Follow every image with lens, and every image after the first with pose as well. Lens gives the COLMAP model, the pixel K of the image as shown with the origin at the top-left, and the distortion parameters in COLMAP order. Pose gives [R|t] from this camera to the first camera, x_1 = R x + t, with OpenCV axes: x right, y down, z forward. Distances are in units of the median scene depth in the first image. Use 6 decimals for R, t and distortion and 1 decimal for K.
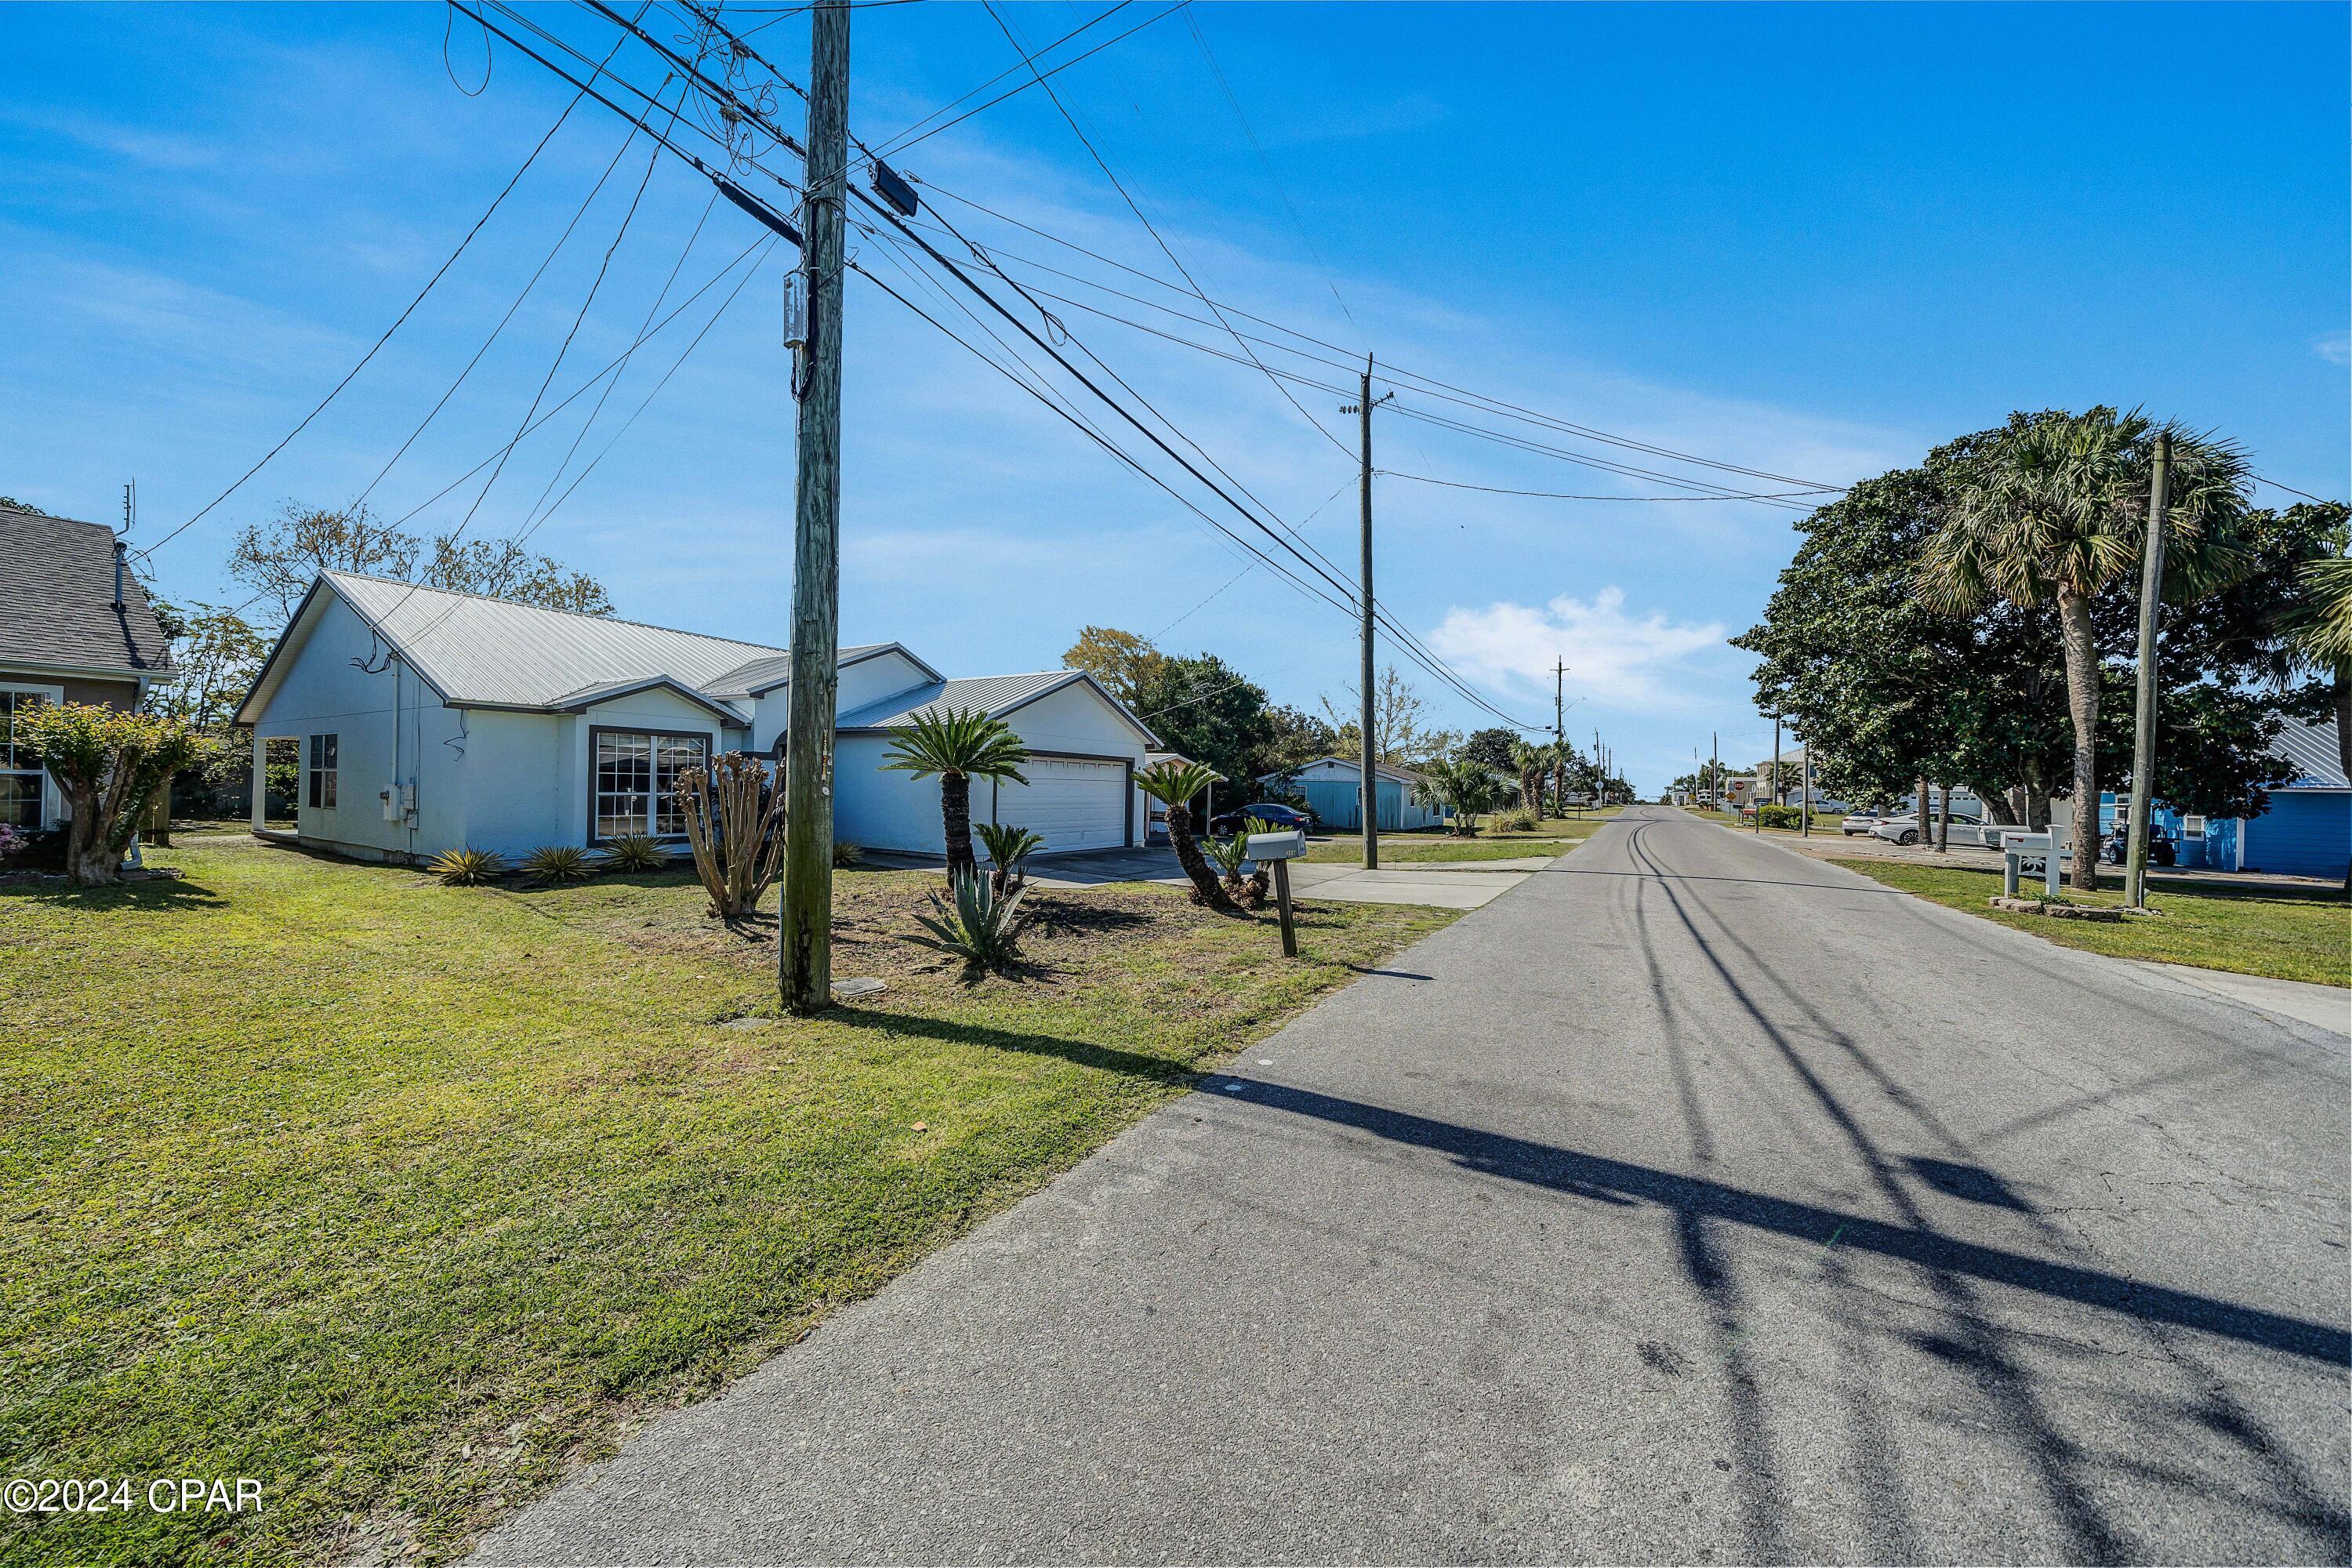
lens RADIAL K [[813.1, 0, 1174.0], [0, 813.1, 787.8], [0, 0, 1]] dist [-0.006516, -0.000052]
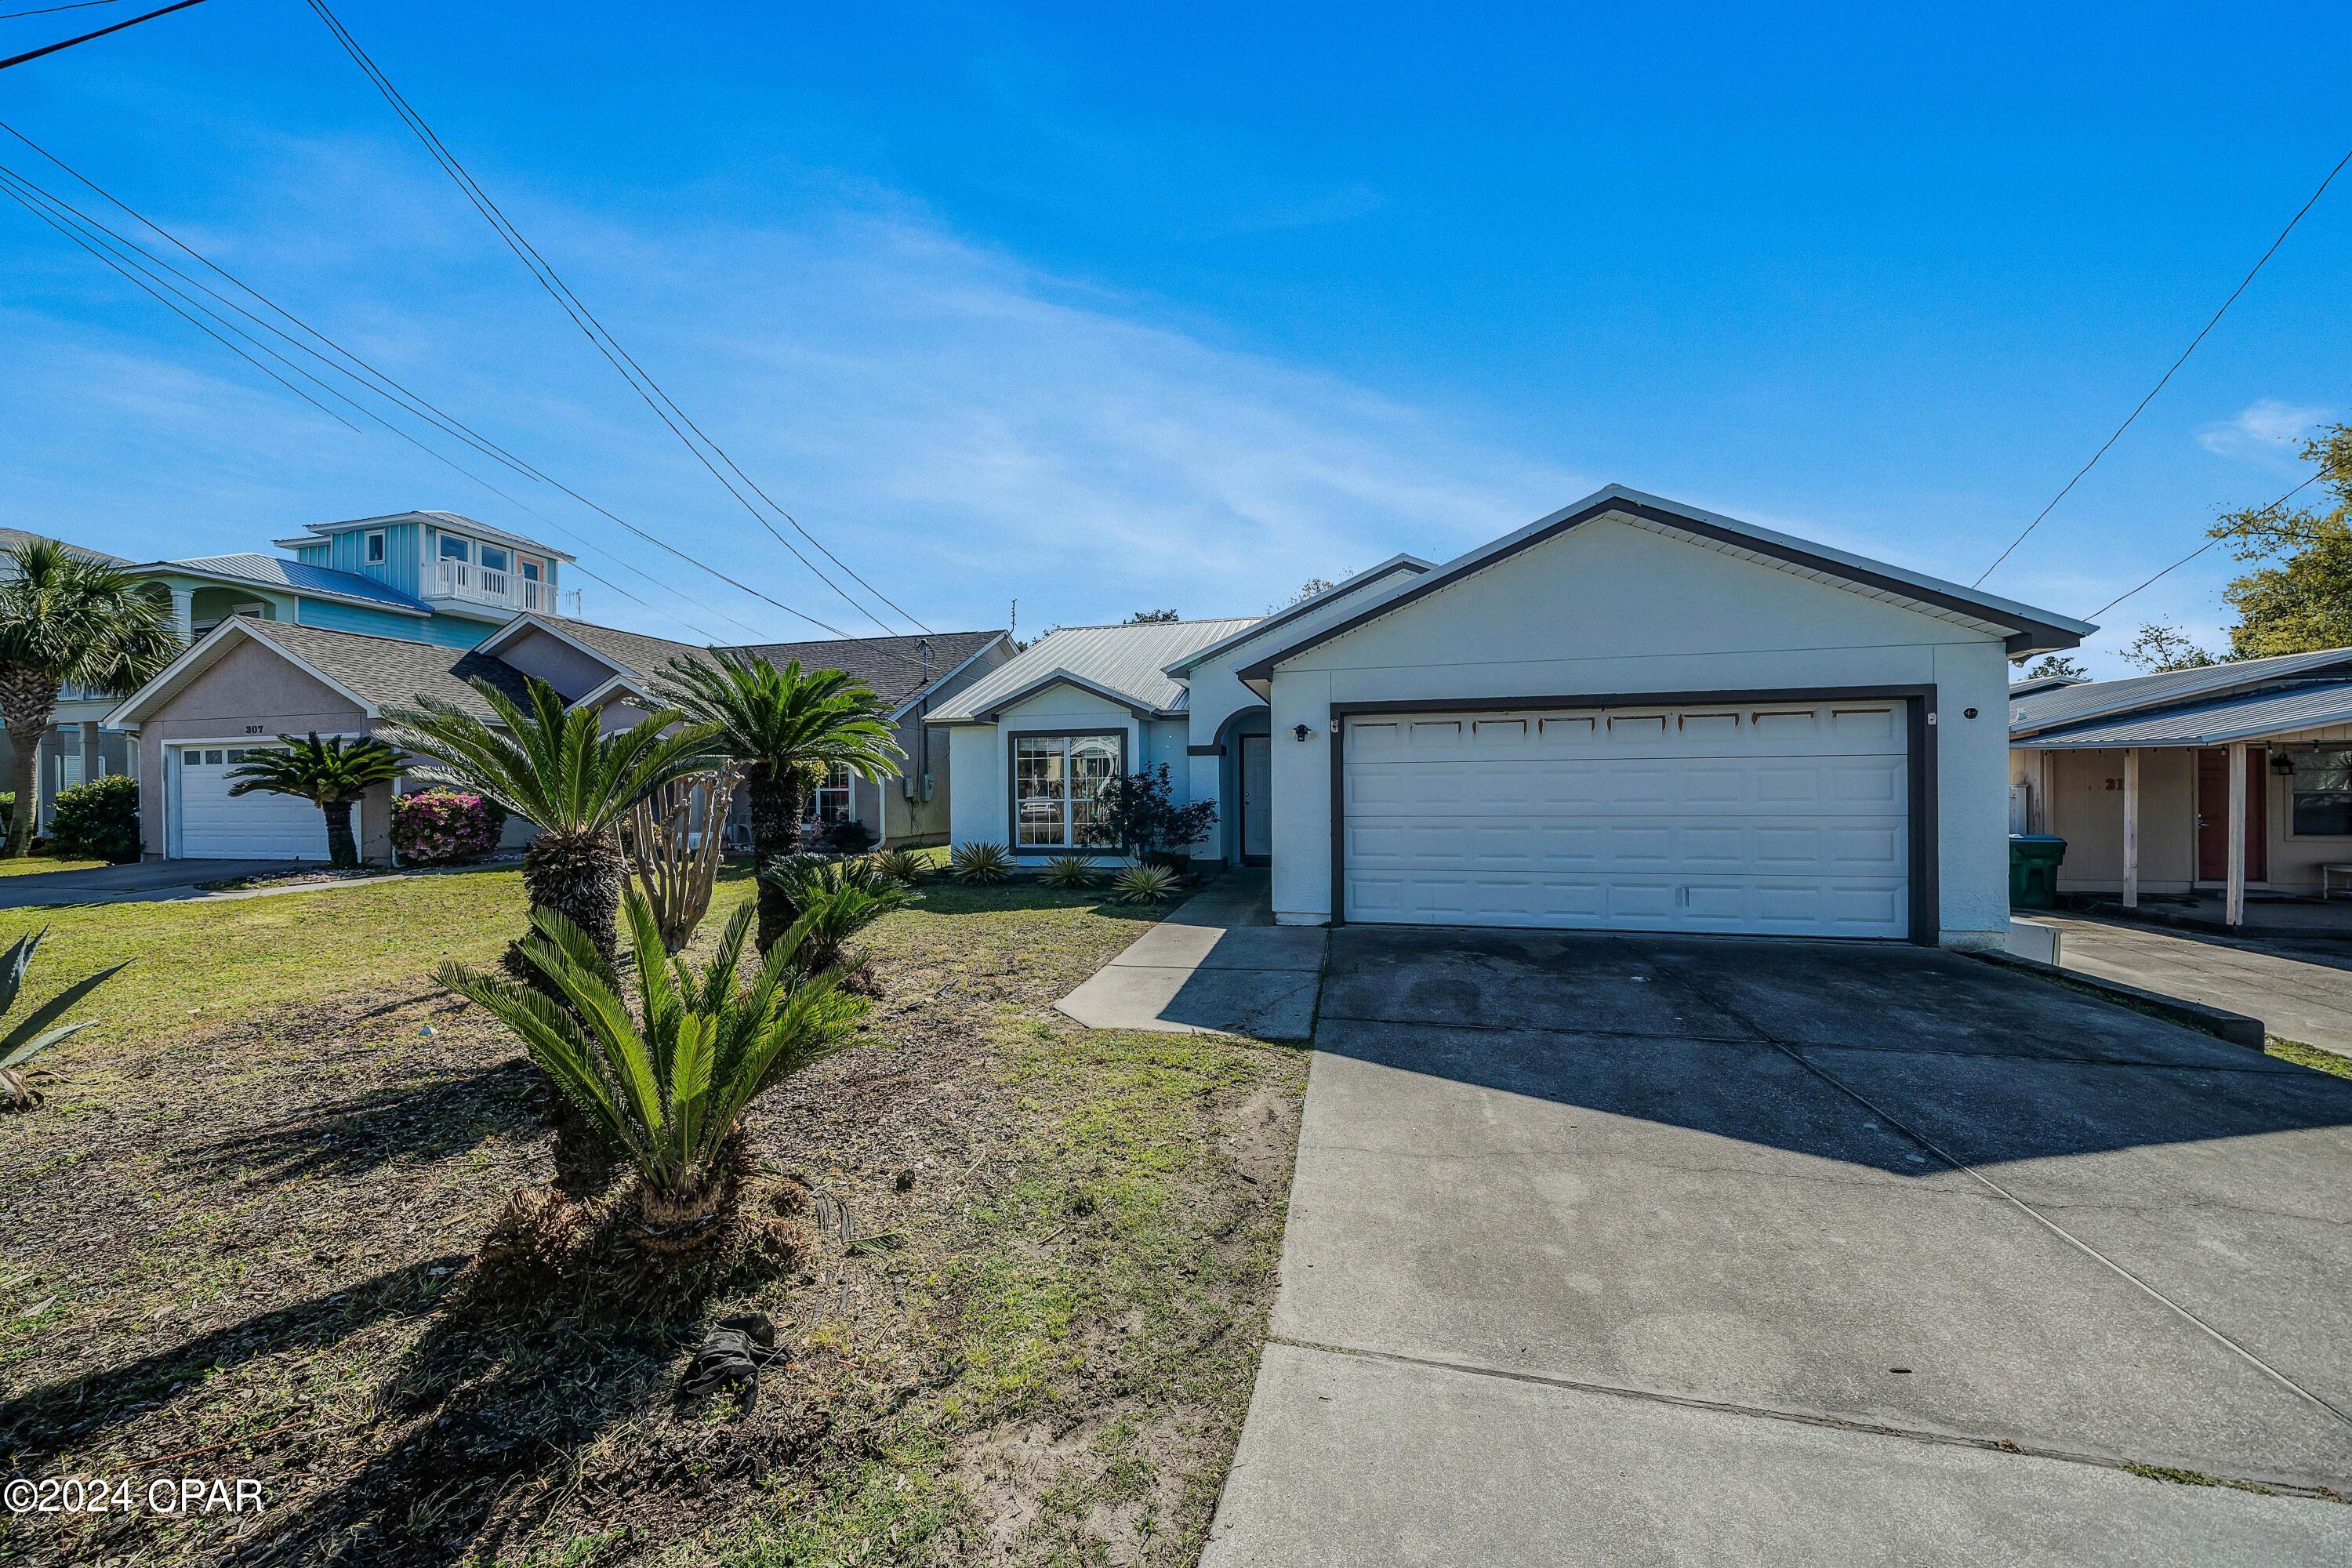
lens RADIAL K [[813.1, 0, 1176.8], [0, 813.1, 786.3], [0, 0, 1]] dist [-0.006516, -0.000052]
pose [[0.261220, -0.016644, -0.965136, 0.259212], [0.014369, 0.999808, -0.013353, 0.006650], [0.965172, -0.010380, 0.261409, 0.825307]]
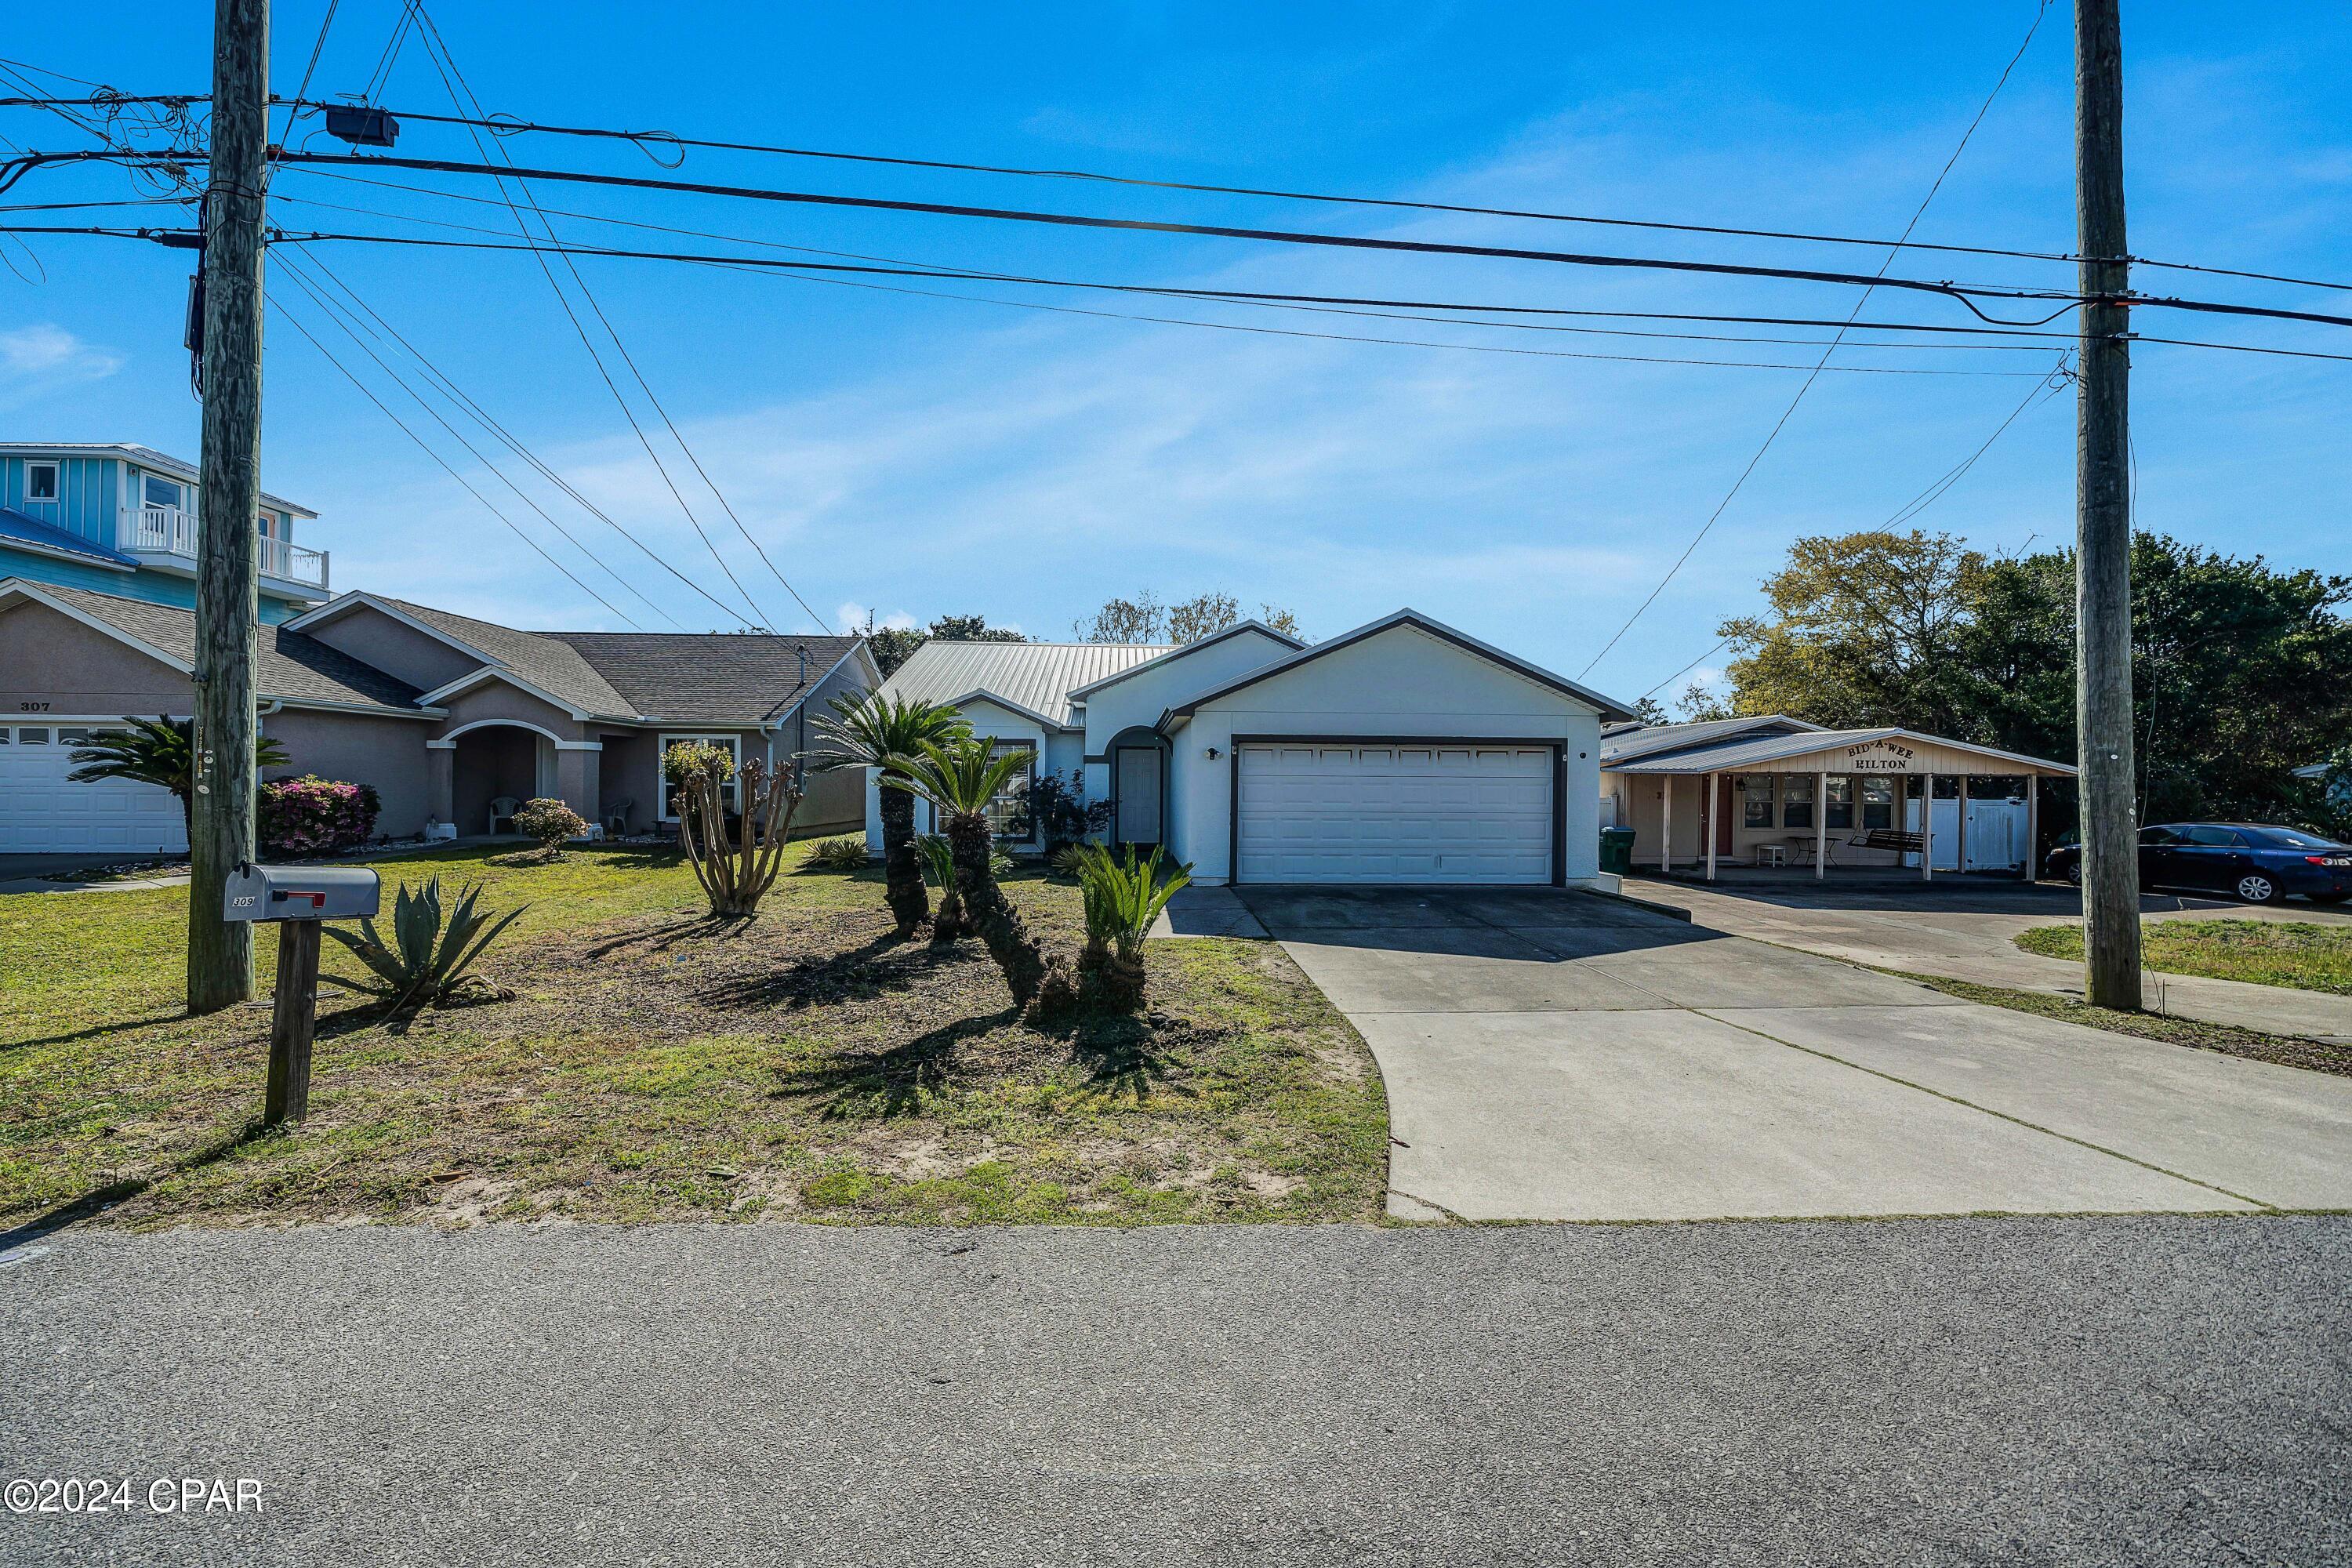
lens RADIAL K [[813.1, 0, 1177.8], [0, 813.1, 786.4], [0, 0, 1]] dist [-0.006516, -0.000052]
pose [[0.536578, -0.008558, -0.843807, 0.409917], [0.000845, 0.999954, -0.009604, 0.004204], [0.843850, 0.004440, 0.536560, 0.591444]]
